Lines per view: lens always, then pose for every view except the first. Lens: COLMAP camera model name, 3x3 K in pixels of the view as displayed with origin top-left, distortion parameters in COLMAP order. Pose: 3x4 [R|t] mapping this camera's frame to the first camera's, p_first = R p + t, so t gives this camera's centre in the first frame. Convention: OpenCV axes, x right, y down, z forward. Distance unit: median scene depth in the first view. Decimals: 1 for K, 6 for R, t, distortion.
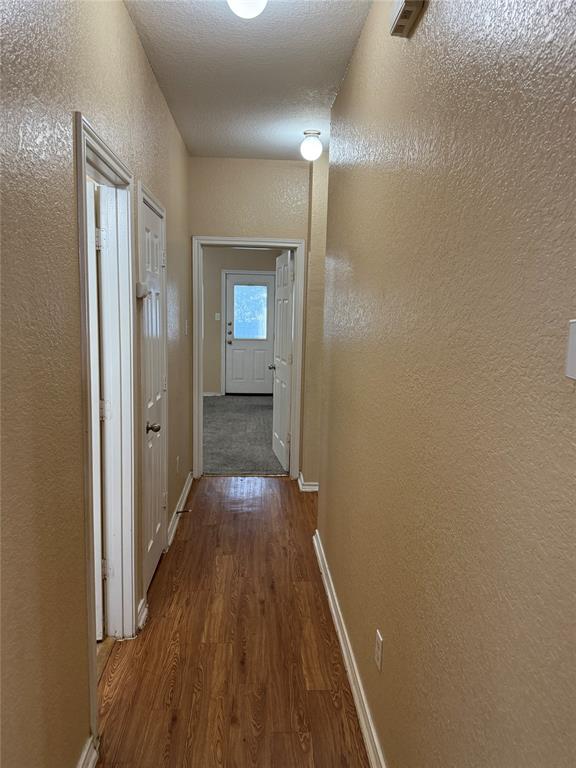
lens RADIAL K [[540.0, 0, 289.5], [0, 540.0, 384.7], [0, 0, 1]] dist [0.066290, -0.067942]
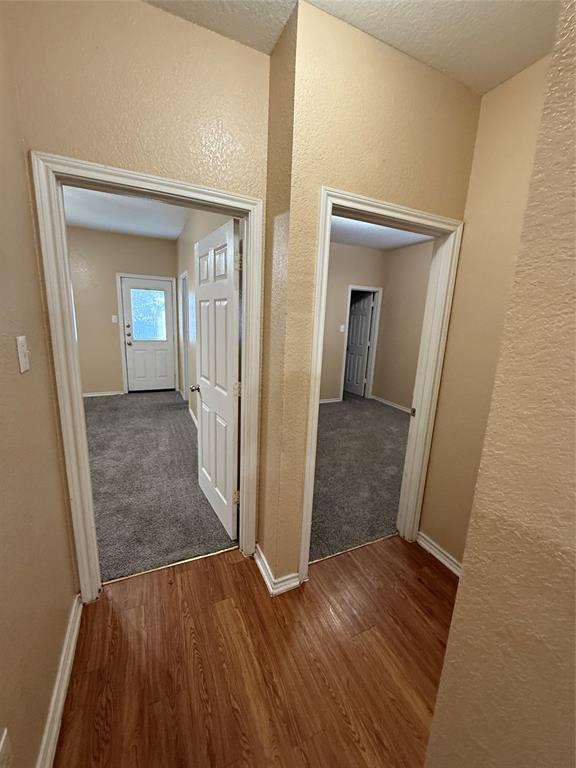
lens RADIAL K [[307.1, 0, 290.4], [0, 307.1, 381.2], [0, 0, 1]] dist [0.001851, 0.000821]
pose [[0.930886, -0.057864, 0.360698, -0.038904], [0.029193, 0.996001, 0.084441, -0.047262], [-0.364141, -0.068075, 0.928852, 0.324938]]
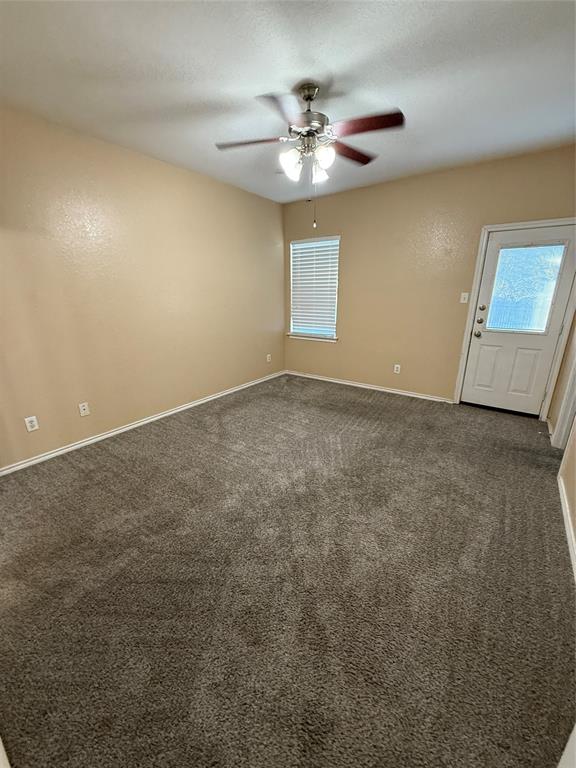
lens RADIAL K [[307.1, 0, 288.1], [0, 307.1, 381.7], [0, 0, 1]] dist [0.001851, 0.000821]
pose [[0.764071, 0.162040, -0.624451, -0.038660], [-0.065771, 0.982464, 0.174464, -0.071822], [0.641771, -0.092232, 0.761330, 0.527260]]
